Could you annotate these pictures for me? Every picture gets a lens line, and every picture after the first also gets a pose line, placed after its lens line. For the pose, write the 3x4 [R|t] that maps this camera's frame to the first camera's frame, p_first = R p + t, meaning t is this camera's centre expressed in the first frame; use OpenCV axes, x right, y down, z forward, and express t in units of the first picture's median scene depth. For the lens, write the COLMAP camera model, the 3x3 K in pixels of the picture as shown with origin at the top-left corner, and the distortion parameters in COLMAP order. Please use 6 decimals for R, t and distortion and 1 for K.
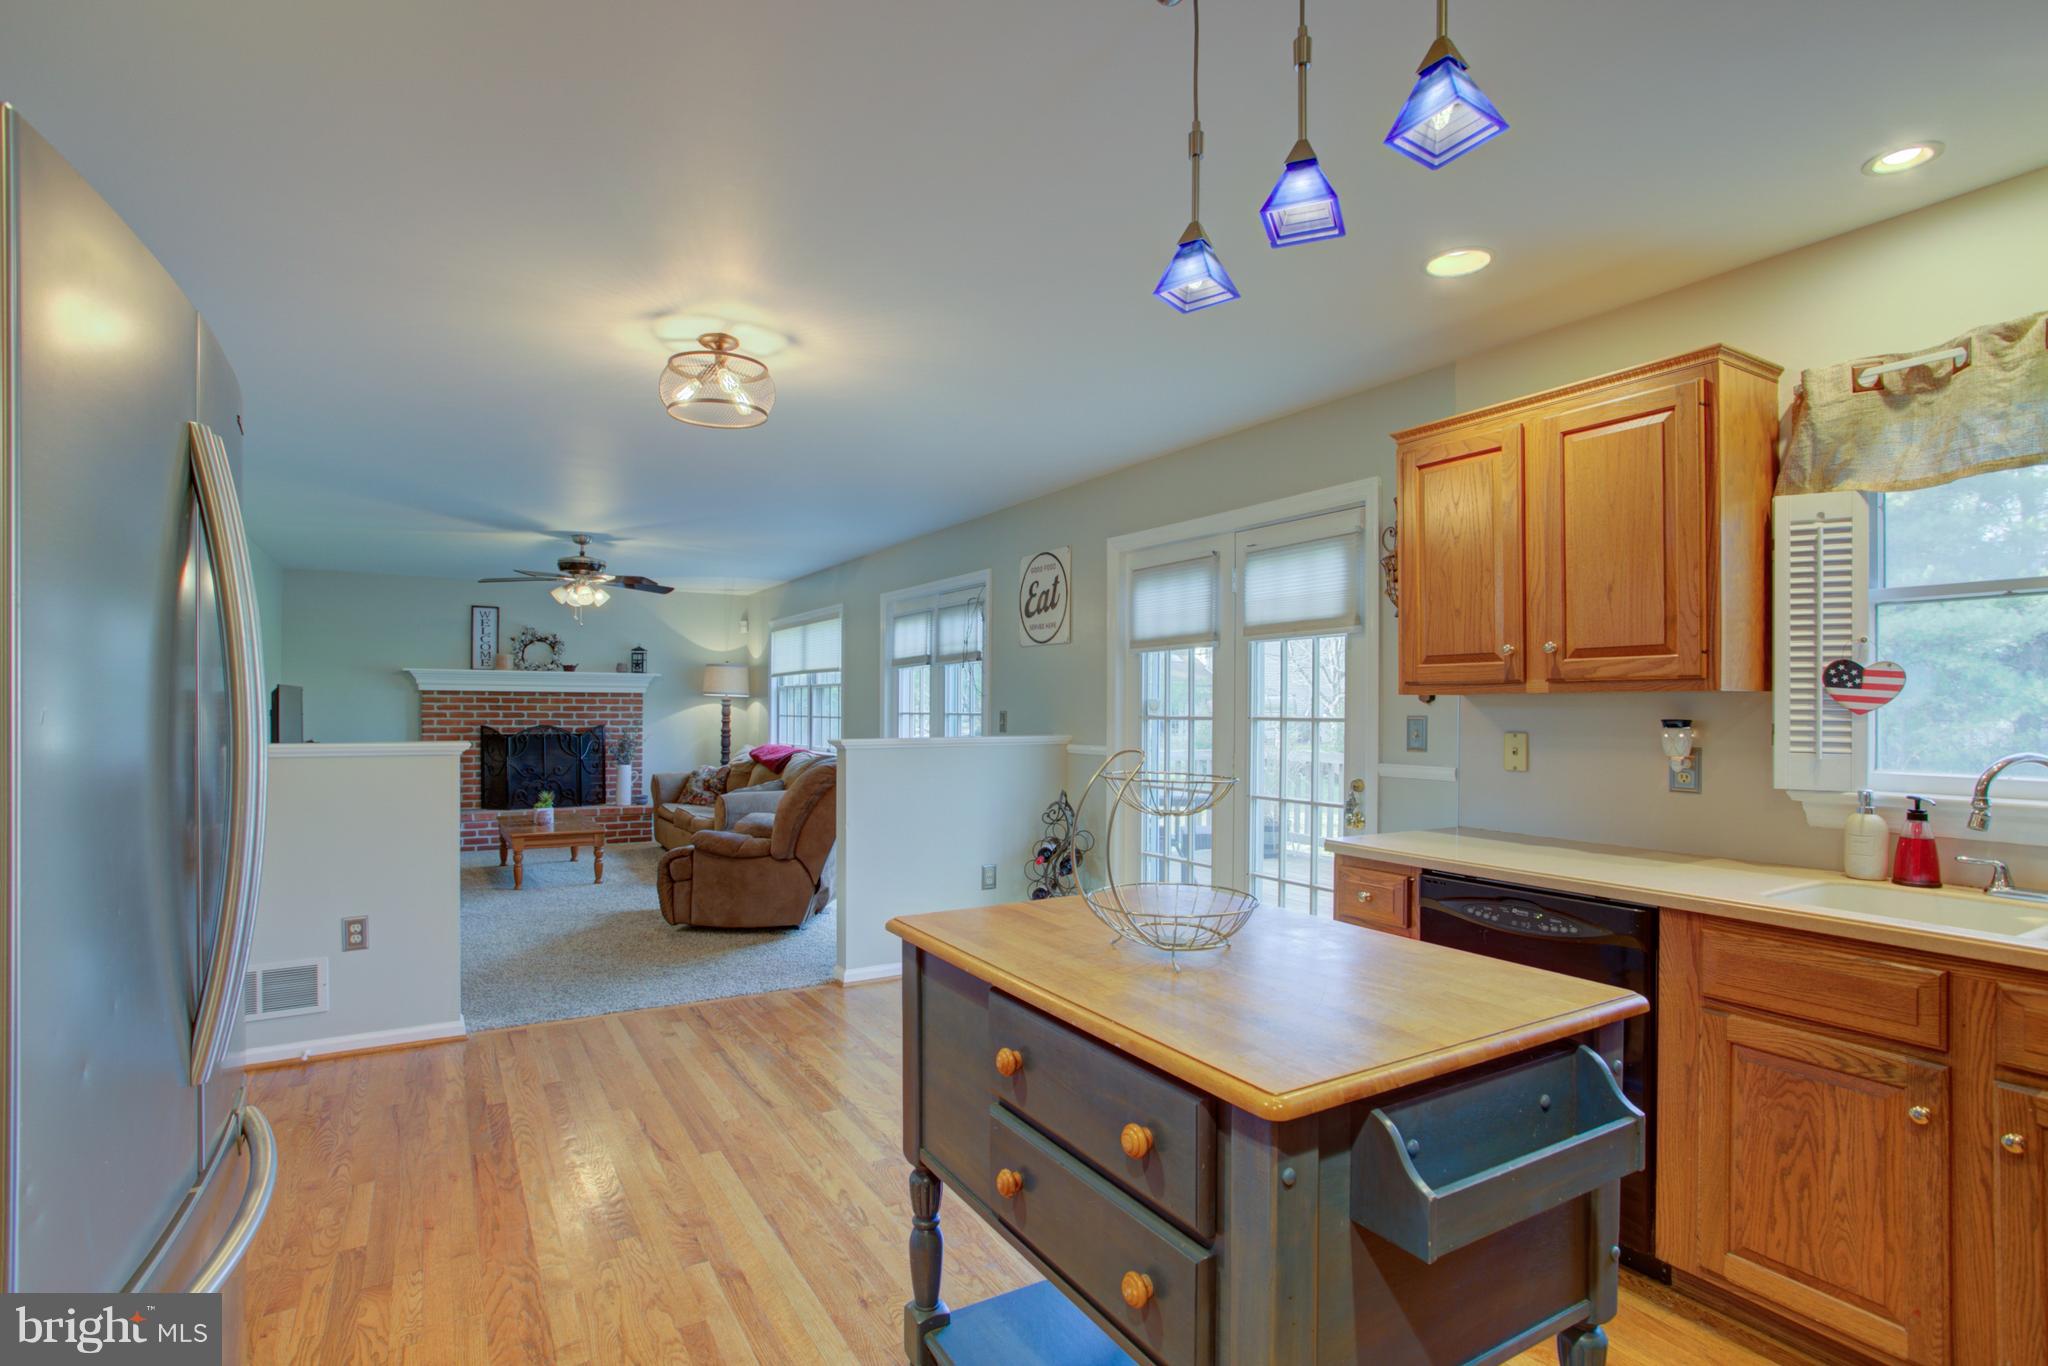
lens RADIAL K [[1002.6, 0, 1015.3], [0, 1002.6, 716.9], [0, 0, 1]] dist [-0.054563, 0.029056]
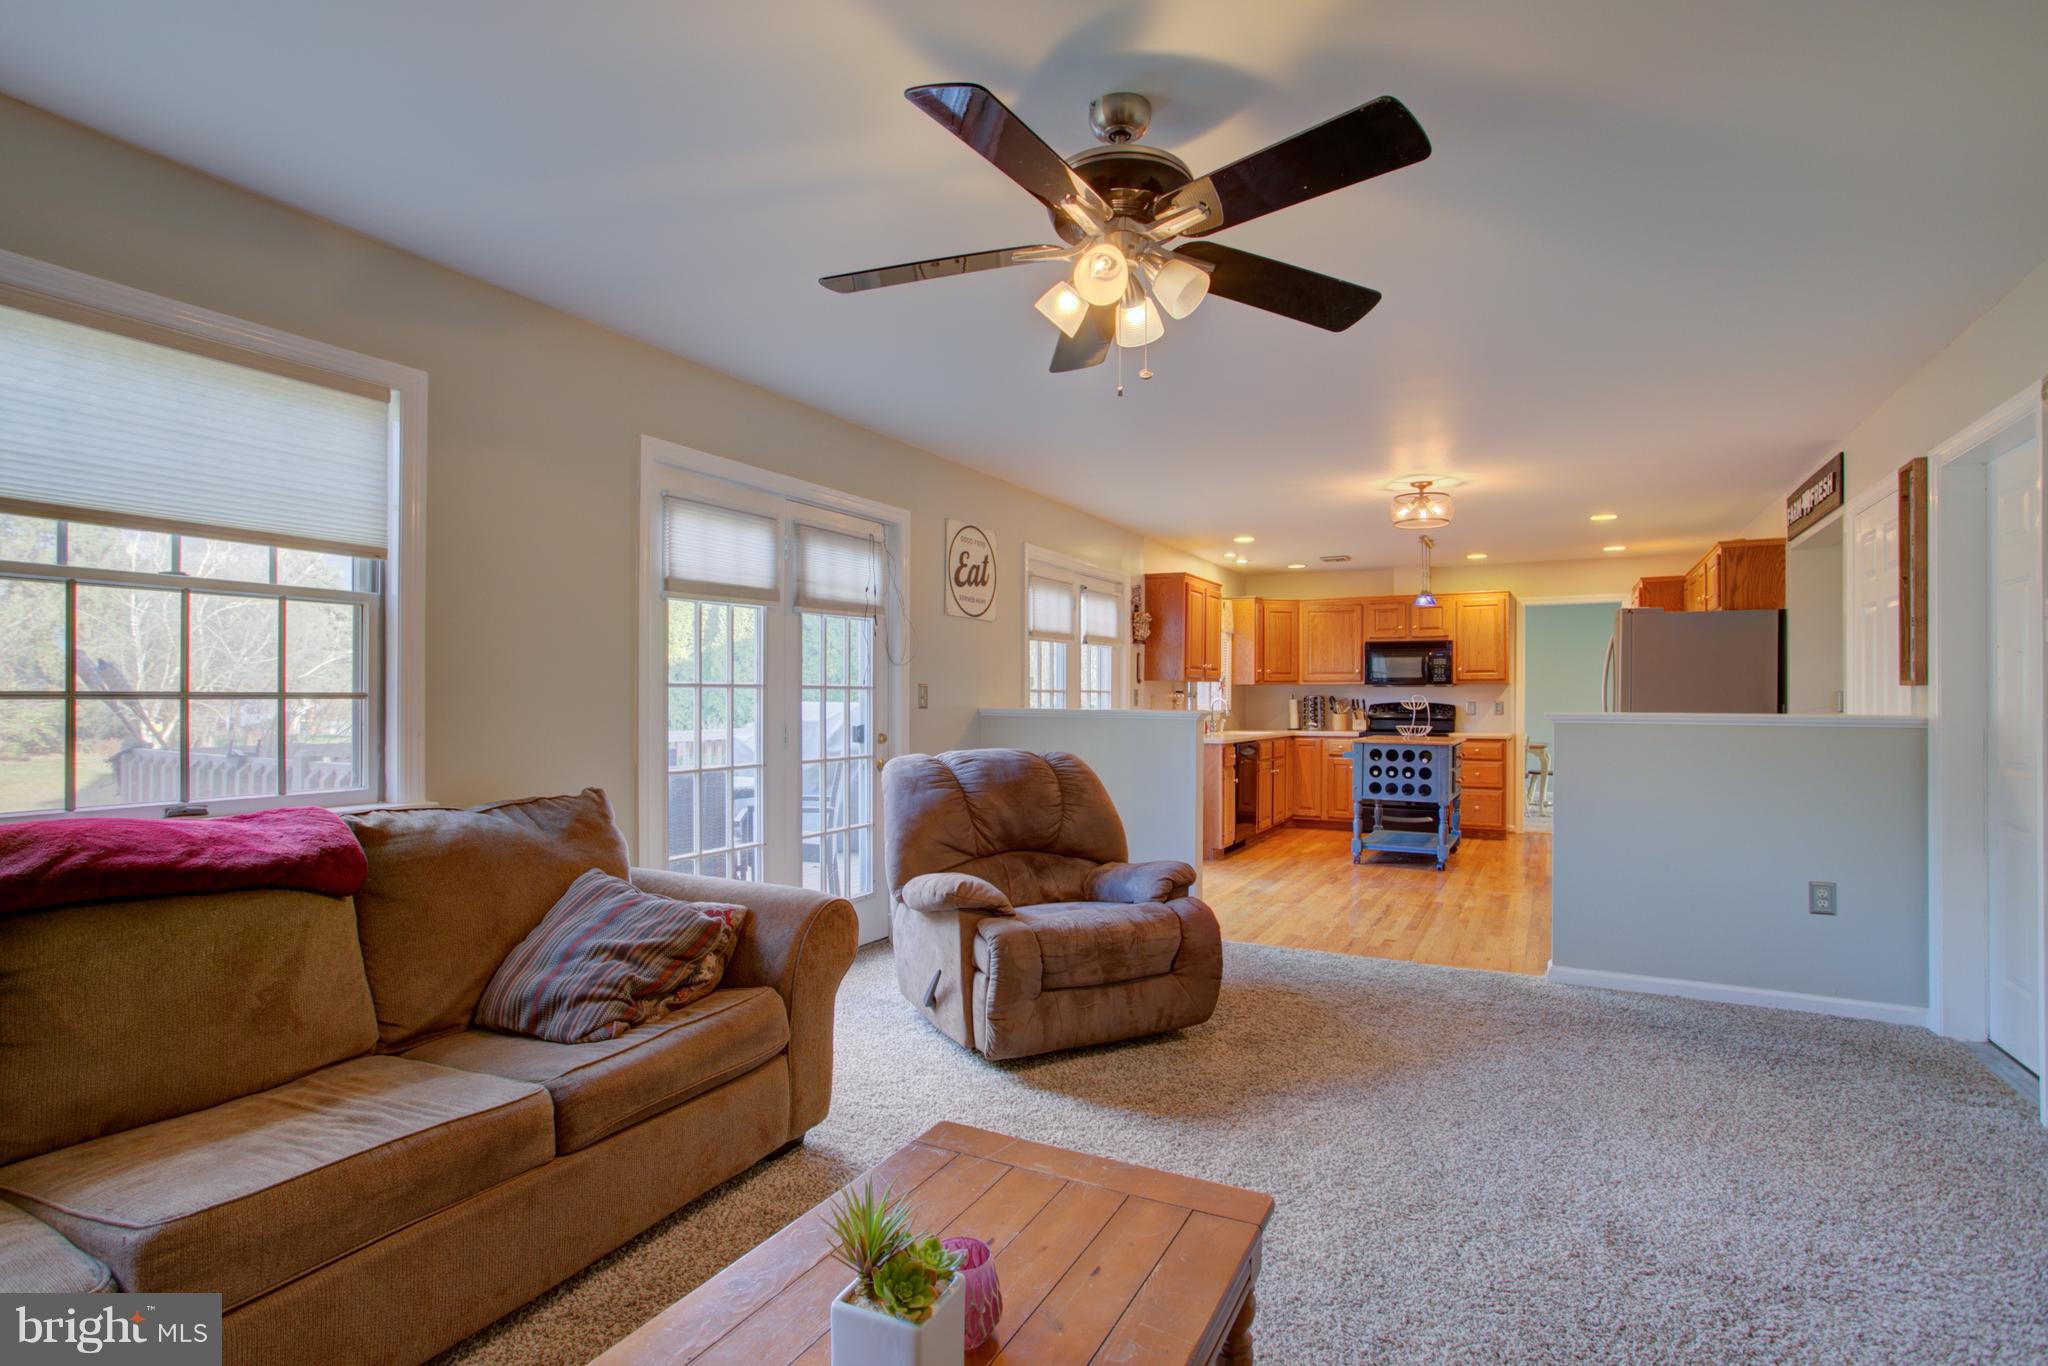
lens RADIAL K [[1002.6, 0, 1015.3], [0, 1002.6, 716.9], [0, 0, 1]] dist [-0.054563, 0.029056]
pose [[-0.509257, -0.020279, 0.860375, -0.827430], [0.004174, 0.999652, 0.026033, 0.000241], [-0.860604, 0.016849, -0.508996, 1.427435]]
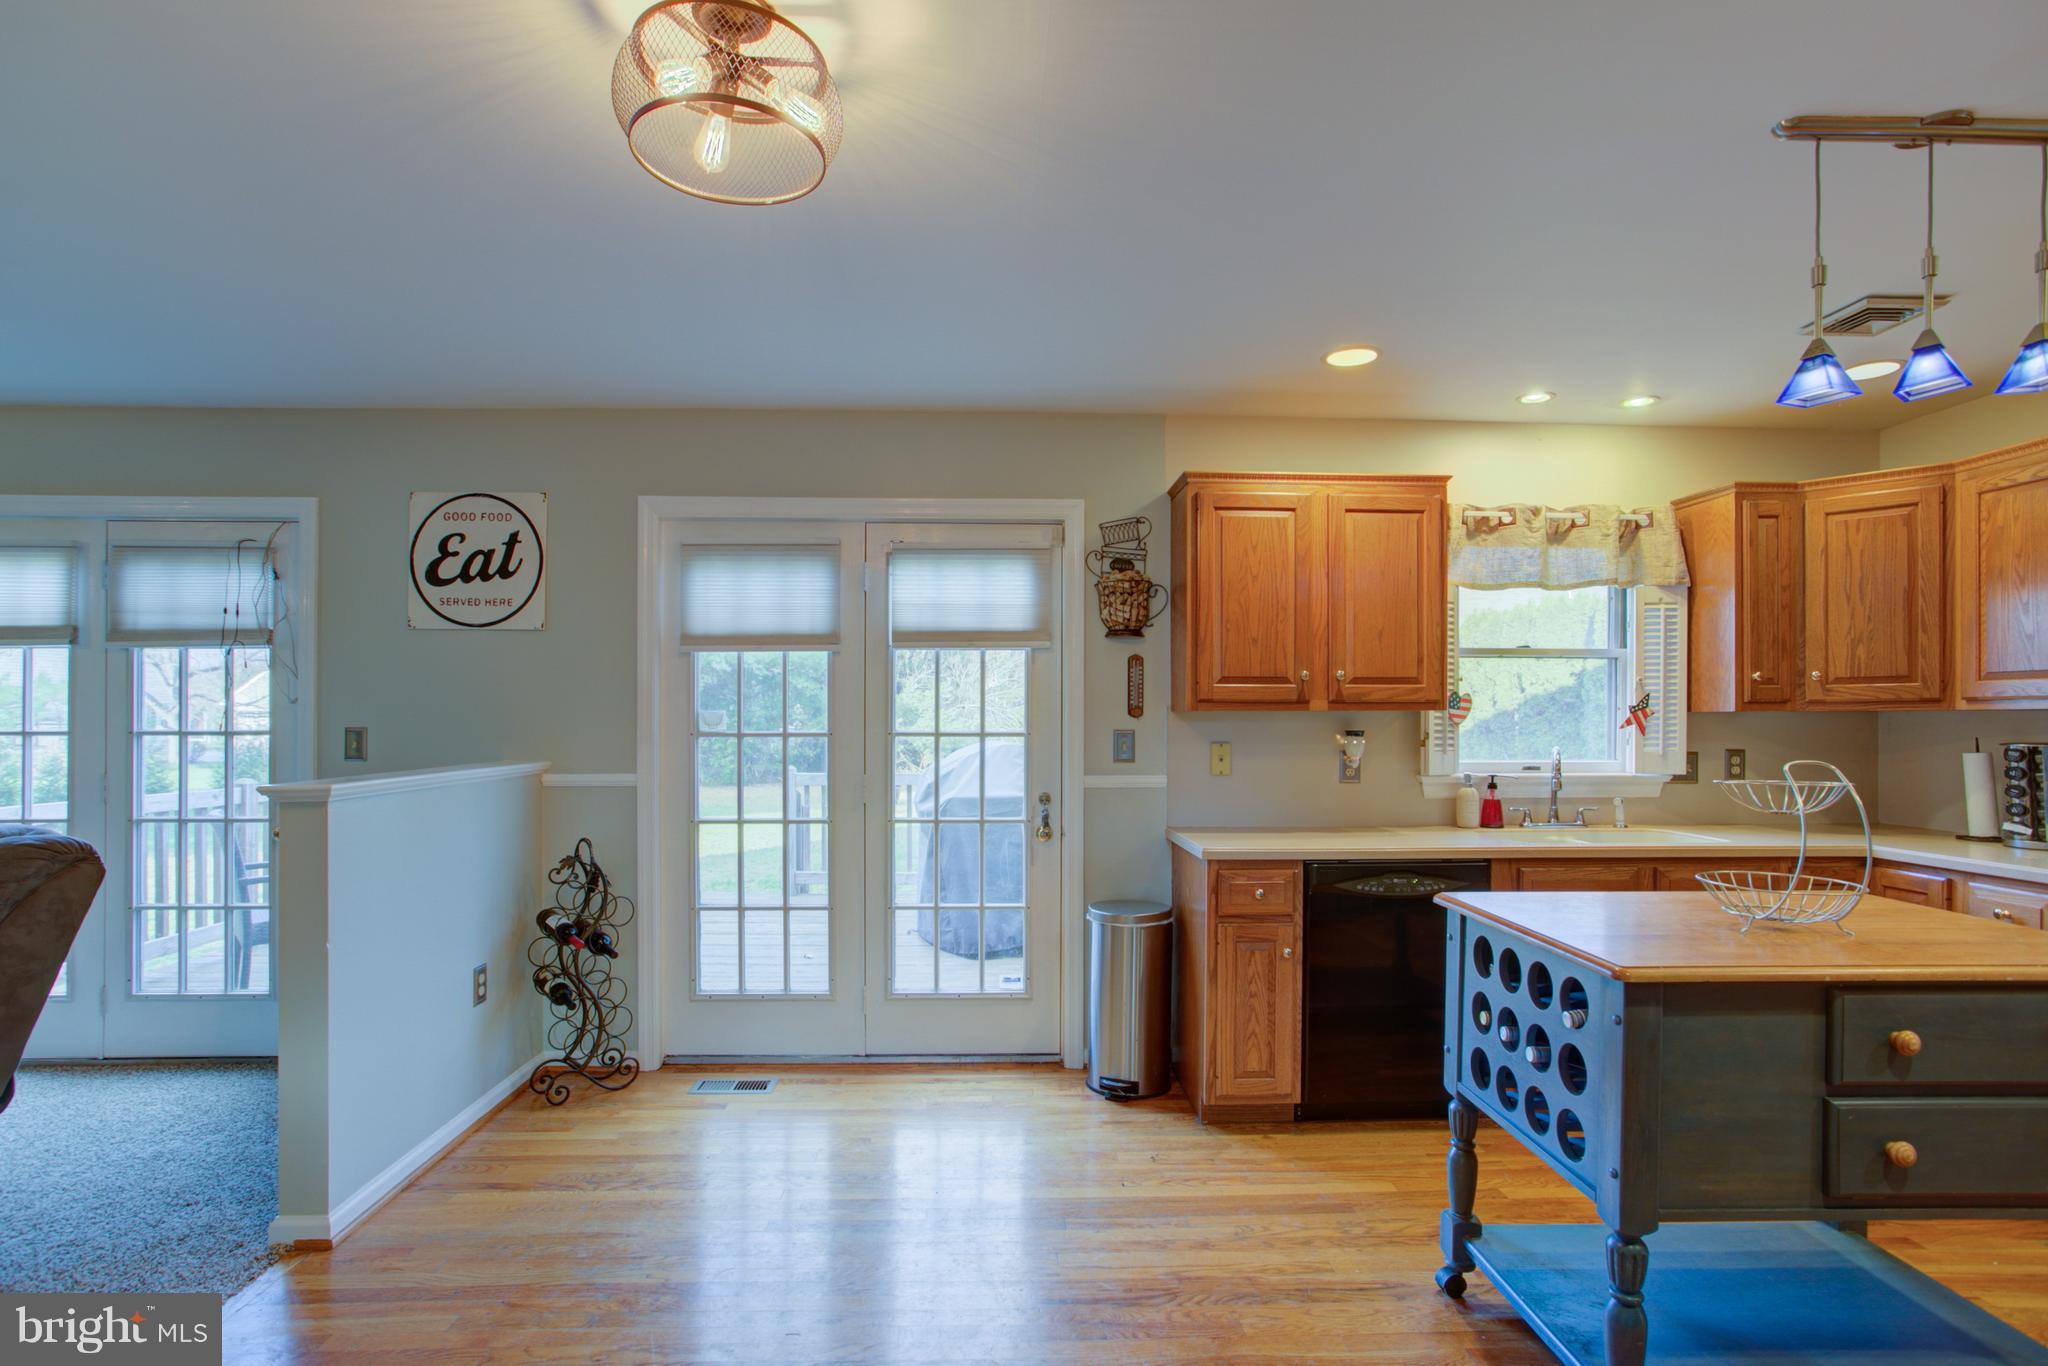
lens RADIAL K [[1002.6, 0, 1015.3], [0, 1002.6, 716.9], [0, 0, 1]] dist [-0.054563, 0.029056]
pose [[0.481508, -0.000679, 0.876442, -0.370288], [0.008496, 0.999956, -0.003893, -0.006842], [-0.876401, 0.009320, 0.481492, 0.349325]]
